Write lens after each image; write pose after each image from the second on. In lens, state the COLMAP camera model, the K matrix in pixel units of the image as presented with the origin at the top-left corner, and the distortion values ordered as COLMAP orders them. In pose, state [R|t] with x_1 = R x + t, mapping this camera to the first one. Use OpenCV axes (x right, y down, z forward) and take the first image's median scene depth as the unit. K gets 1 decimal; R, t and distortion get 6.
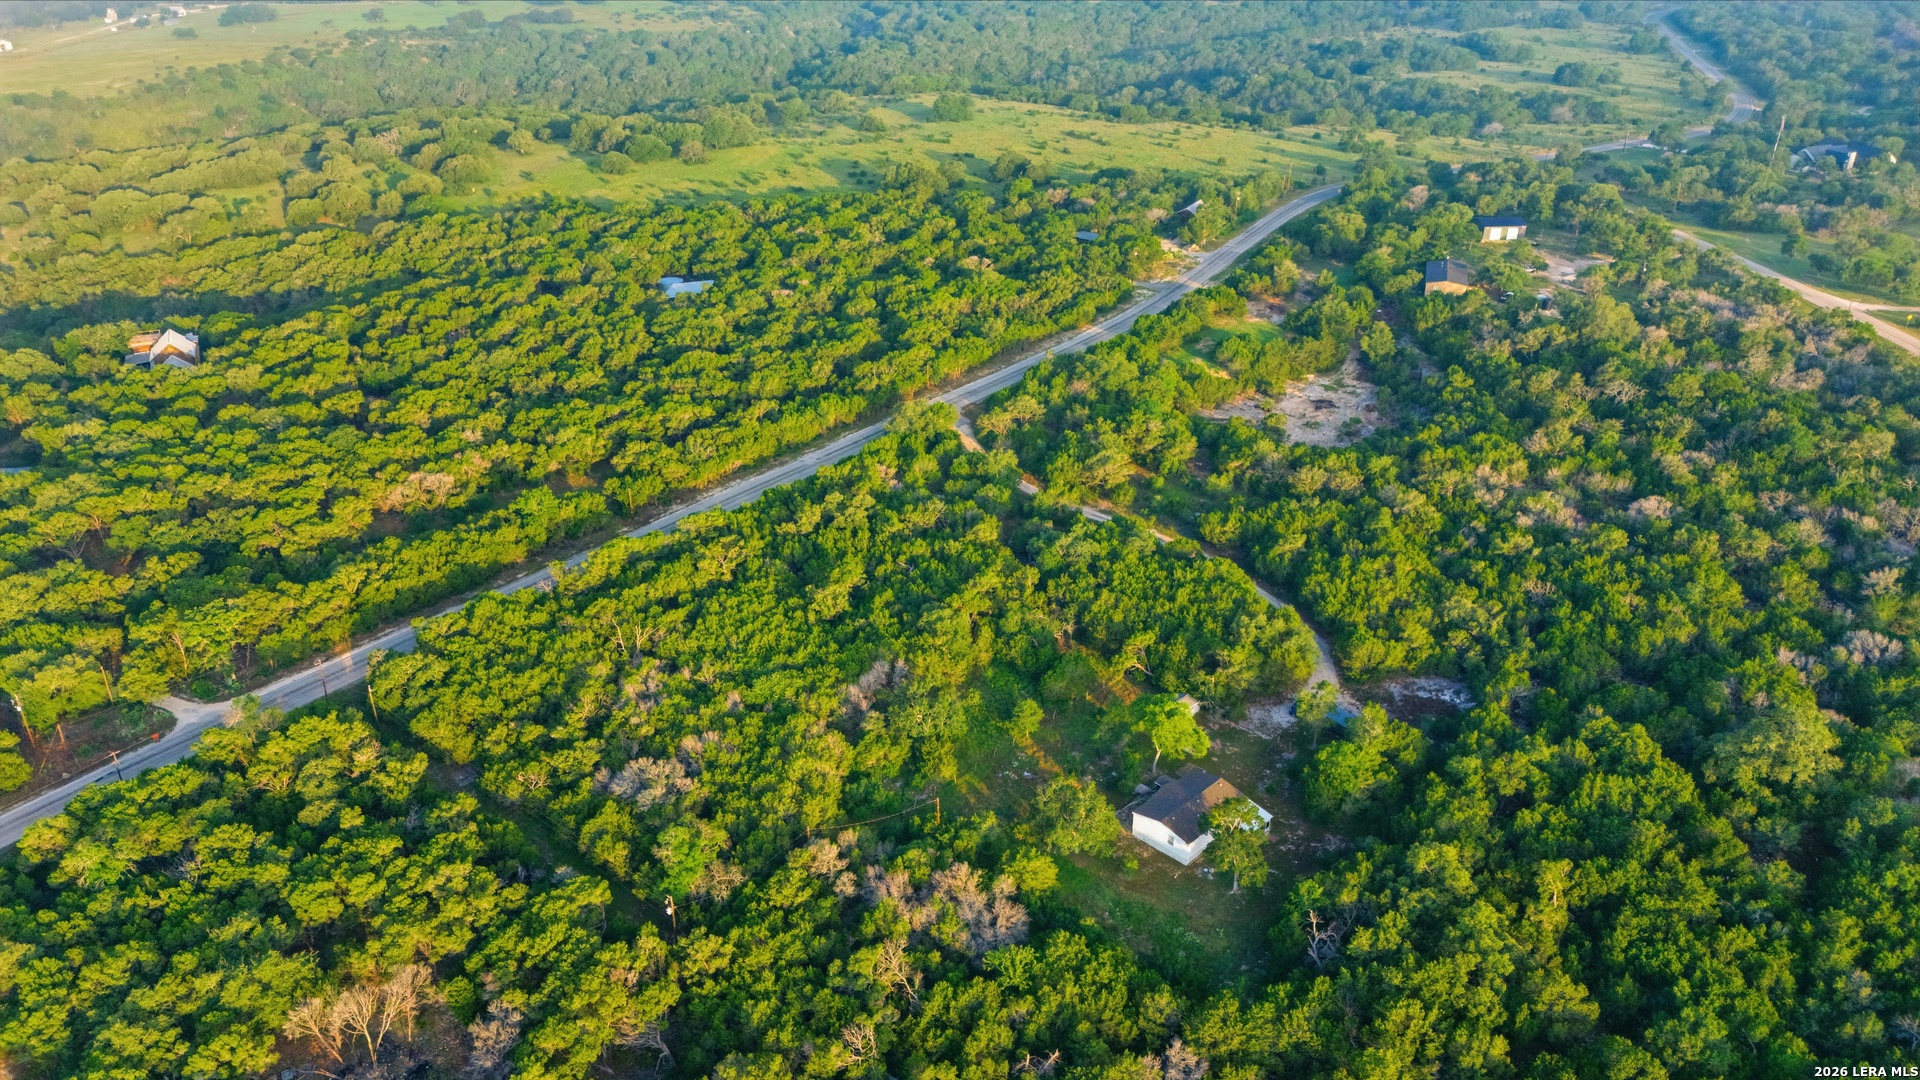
lens RADIAL K [[1400.0, 0, 958.5], [0, 1400.0, 533.9], [0, 0, 1]] dist [0.049646, -0.032384]
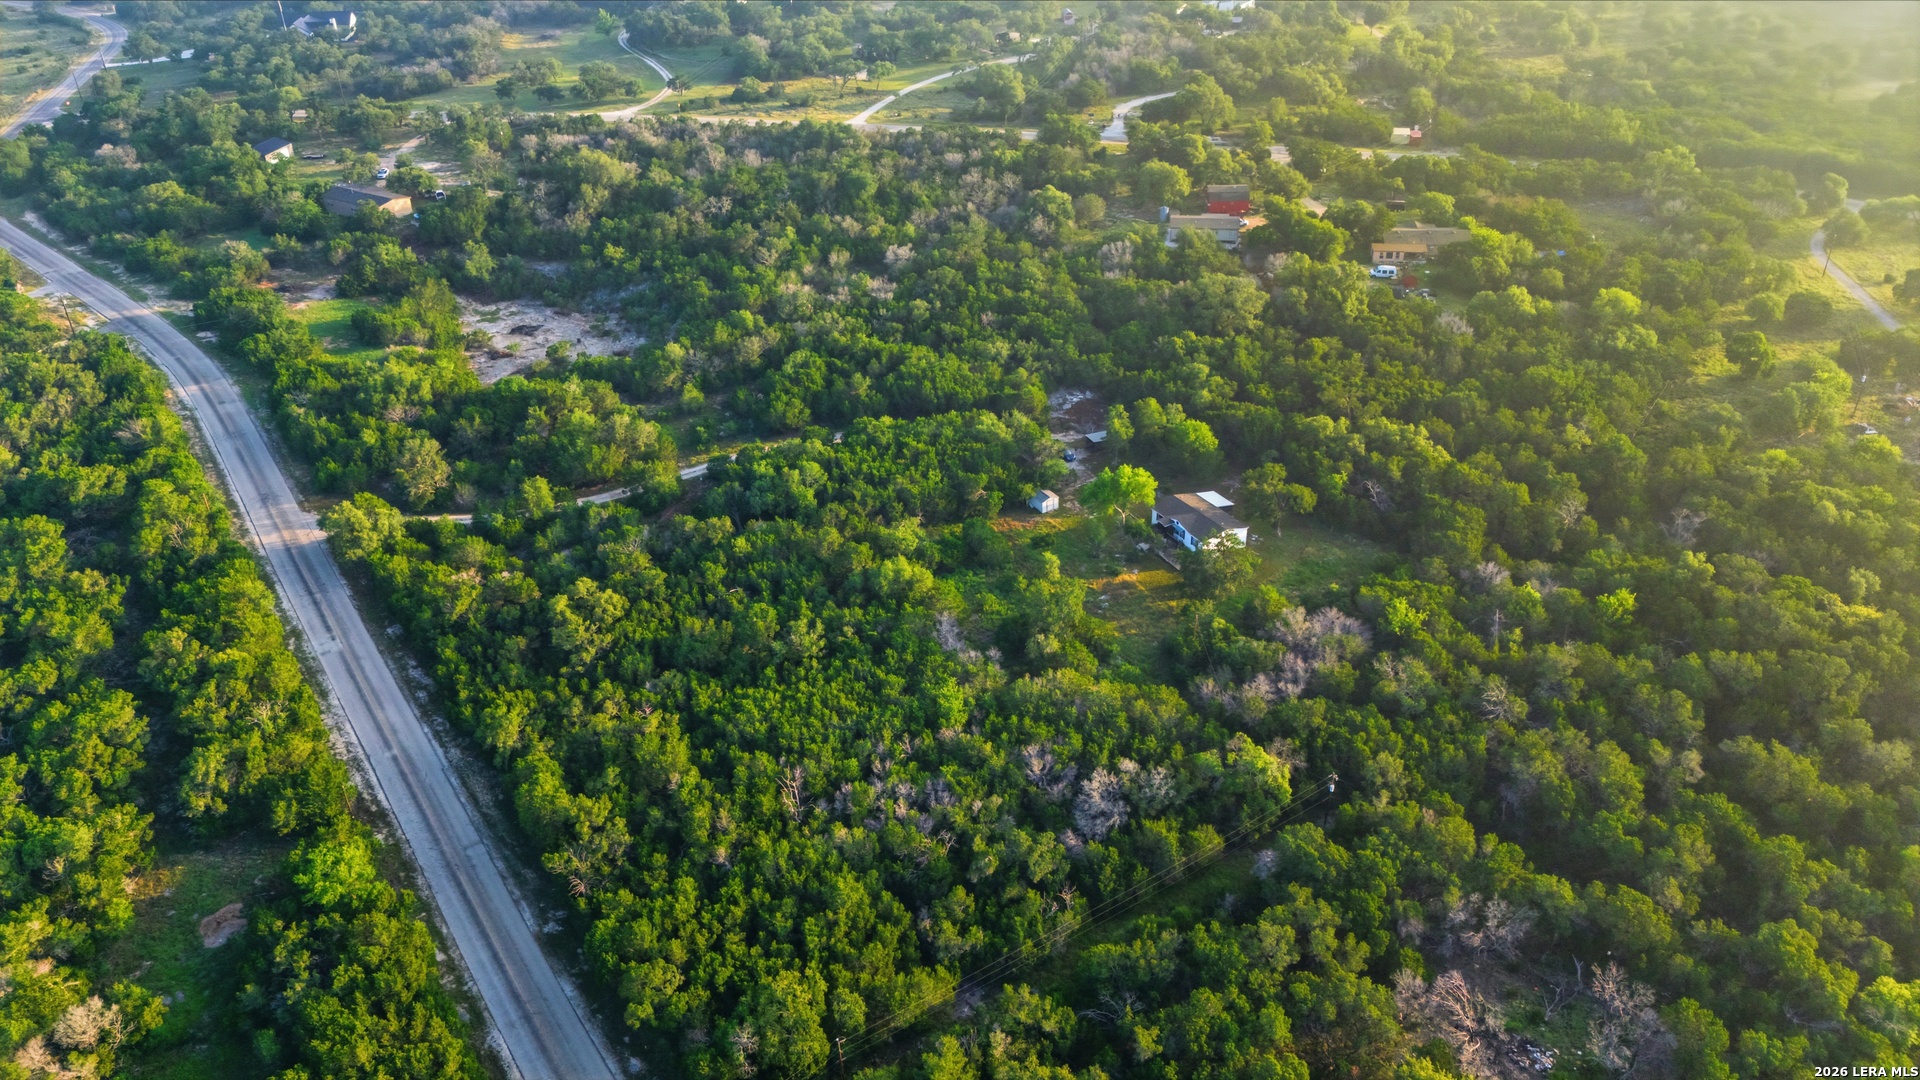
lens RADIAL K [[1400.0, 0, 965.5], [0, 1400.0, 545.9], [0, 0, 1]] dist [0.049646, -0.032384]
pose [[0.255542, -0.507288, 0.823017, -0.791416], [0.451394, 0.815403, 0.362439, -0.280851], [-0.854951, 0.278887, 0.437357, 0.569080]]
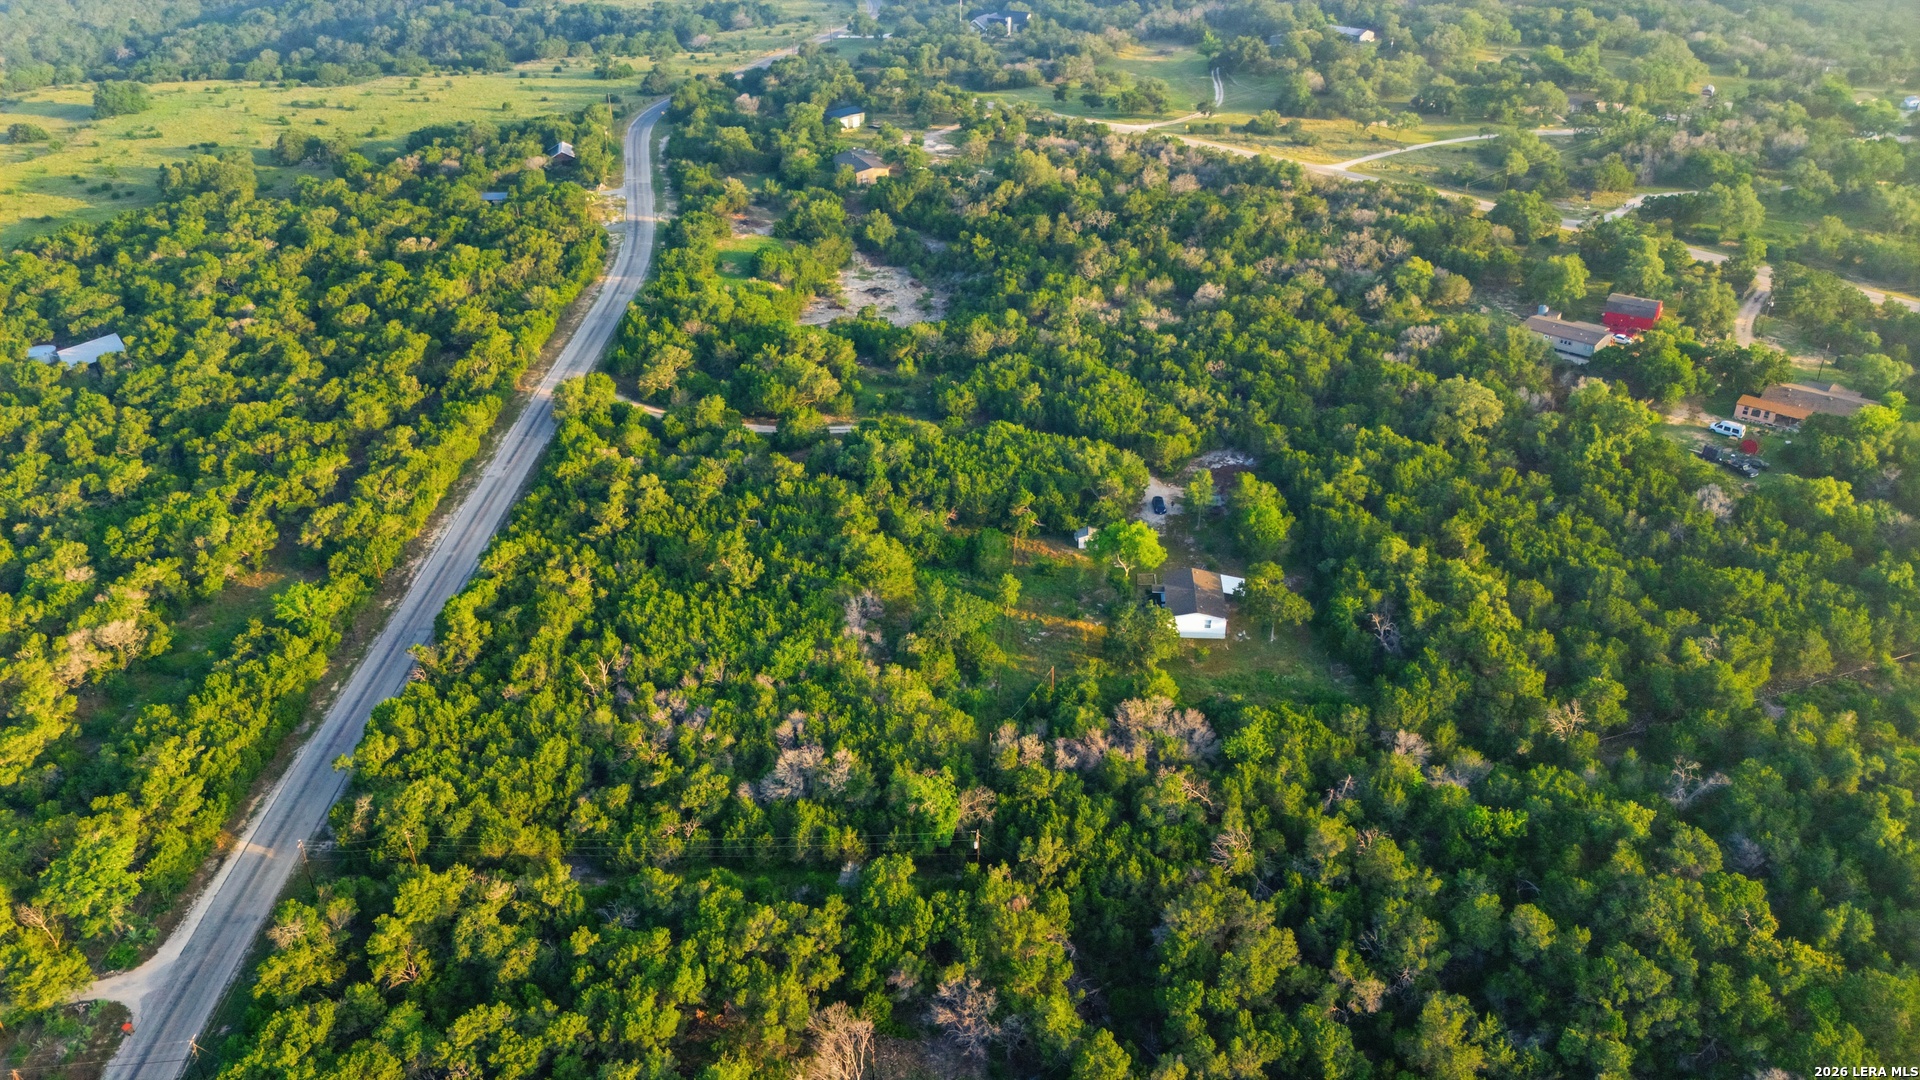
lens RADIAL K [[1400.0, 0, 966.2], [0, 1400.0, 548.0], [0, 0, 1]] dist [0.049646, -0.032384]
pose [[0.762409, -0.333835, 0.554334, -0.542851], [0.306061, 0.940807, 0.145636, -0.064751], [-0.570139, 0.058625, 0.819454, 0.126861]]
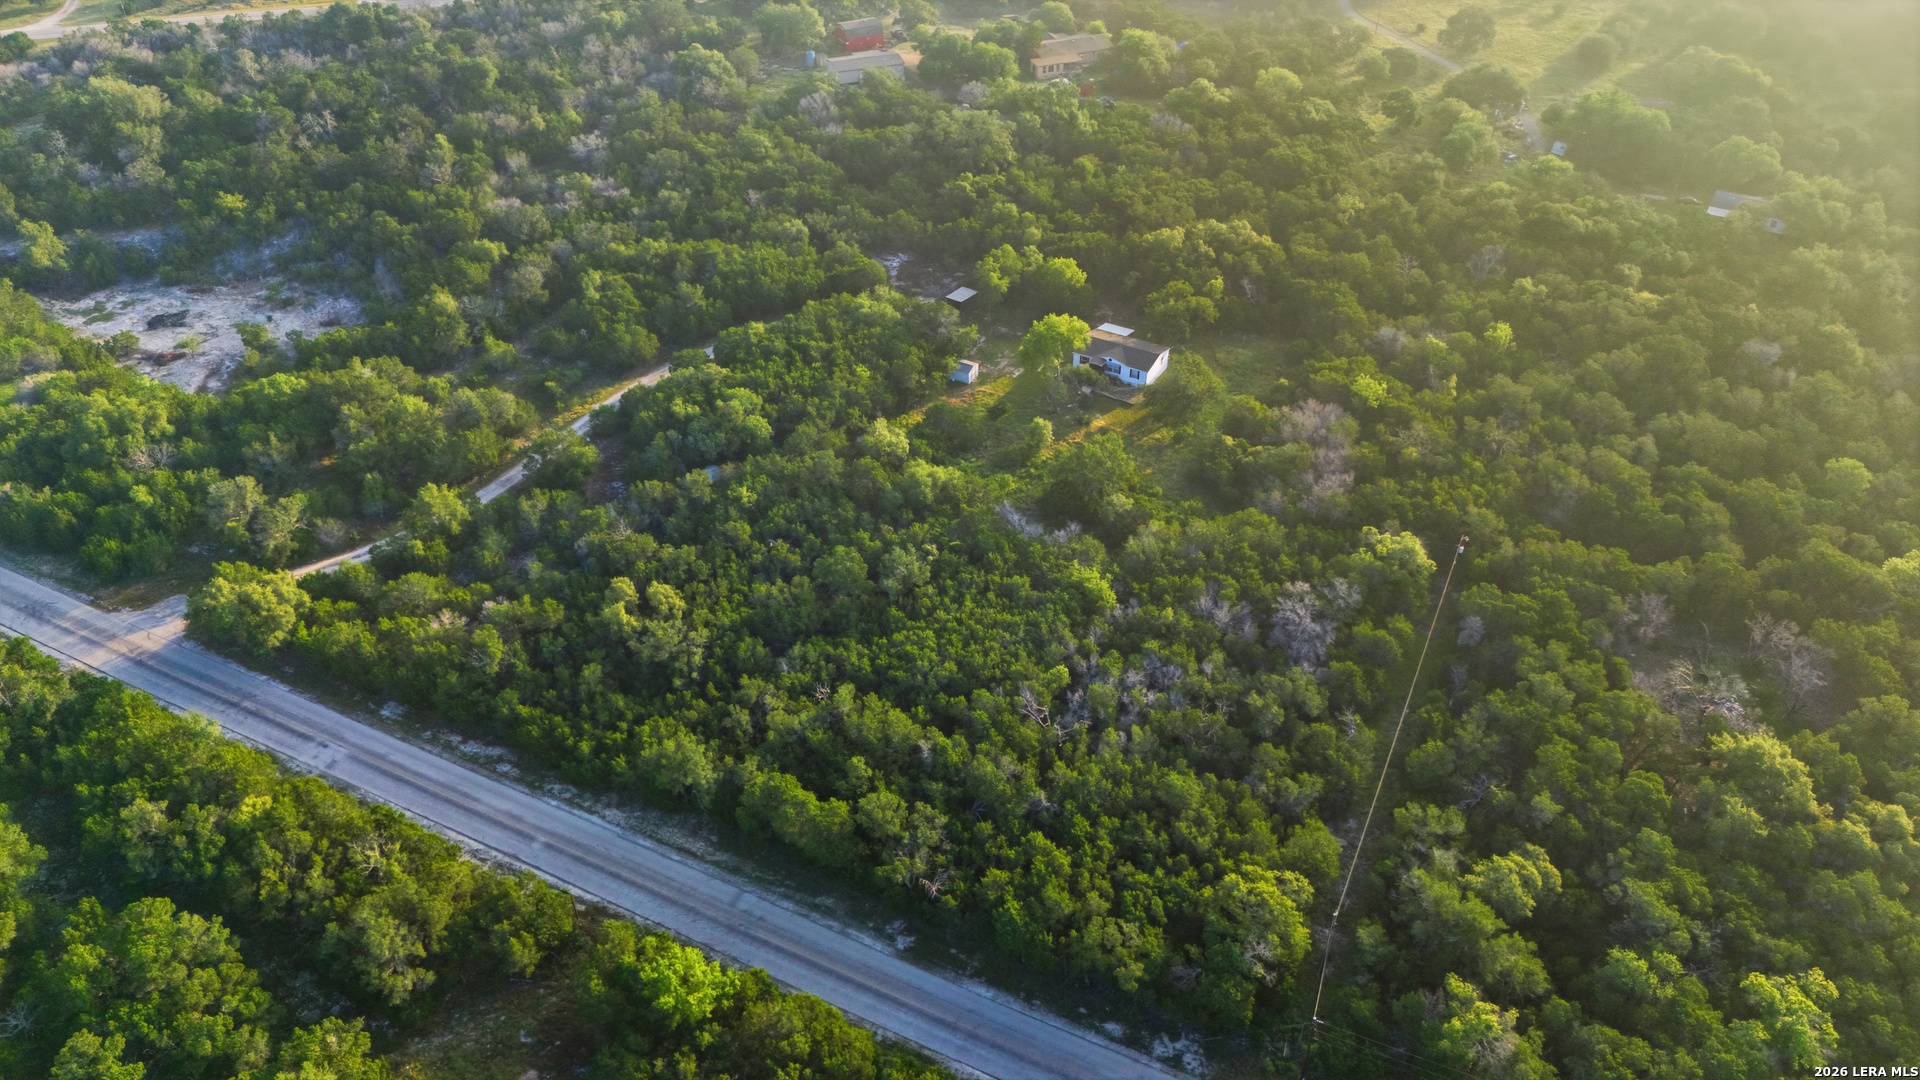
lens RADIAL K [[1400.0, 0, 964.9], [0, 1400.0, 537.8], [0, 0, 1]] dist [0.049646, -0.032384]
pose [[-0.259154, -0.587770, 0.766398, -0.742094], [0.426881, 0.642090, 0.636783, -0.480536], [-0.866378, 0.492186, 0.084508, 0.963182]]
